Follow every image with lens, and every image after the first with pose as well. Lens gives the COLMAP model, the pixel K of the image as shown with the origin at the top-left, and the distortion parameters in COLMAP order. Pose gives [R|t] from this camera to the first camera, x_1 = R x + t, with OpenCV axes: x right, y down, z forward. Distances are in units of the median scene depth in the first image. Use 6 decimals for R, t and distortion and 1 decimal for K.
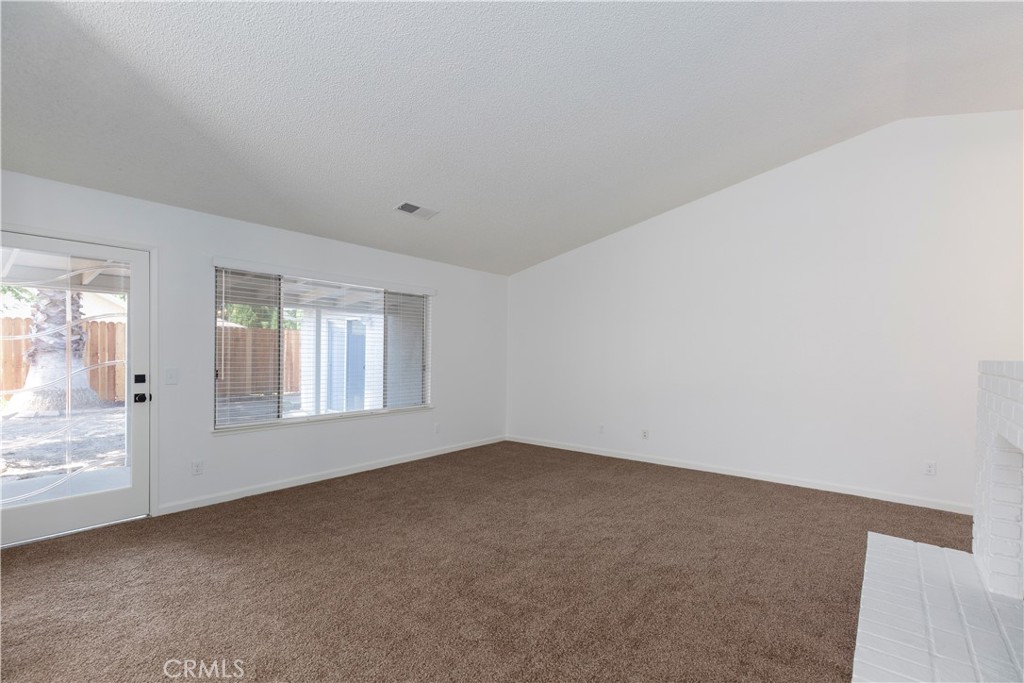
lens RADIAL K [[477.7, 0, 506.3], [0, 477.7, 352.3], [0, 0, 1]] dist [0.002119, 0.000362]
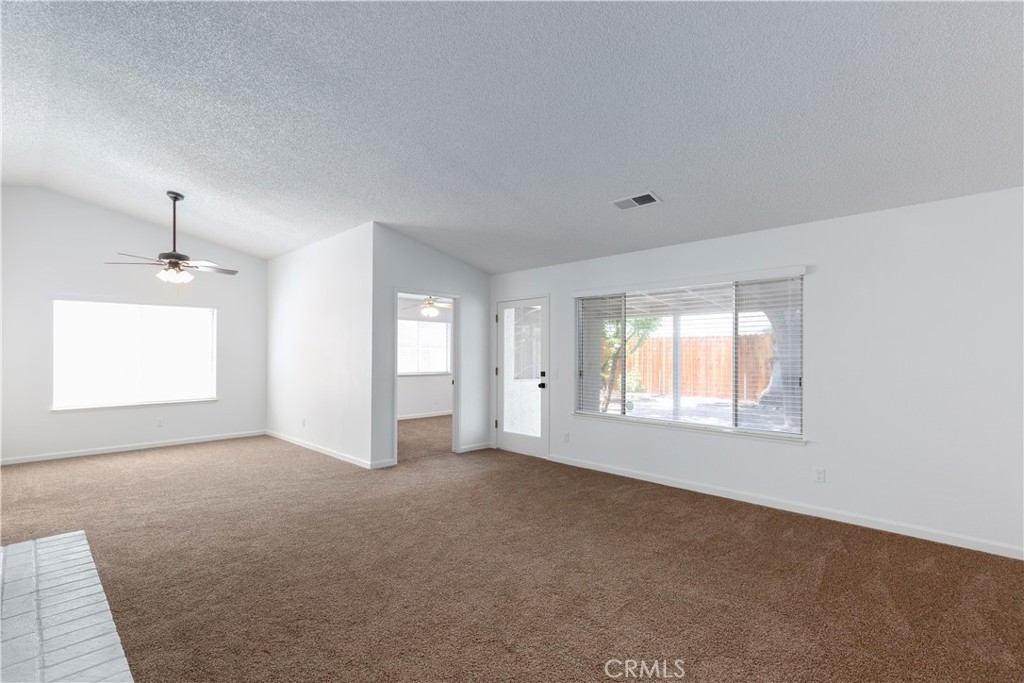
lens RADIAL K [[477.7, 0, 506.3], [0, 477.7, 352.3], [0, 0, 1]] dist [0.002119, 0.000362]
pose [[-0.128694, -0.017452, -0.991531, 0.780465], [-0.007232, 0.999835, -0.016659, 0.006292], [0.991658, 0.005027, -0.128799, 0.923195]]
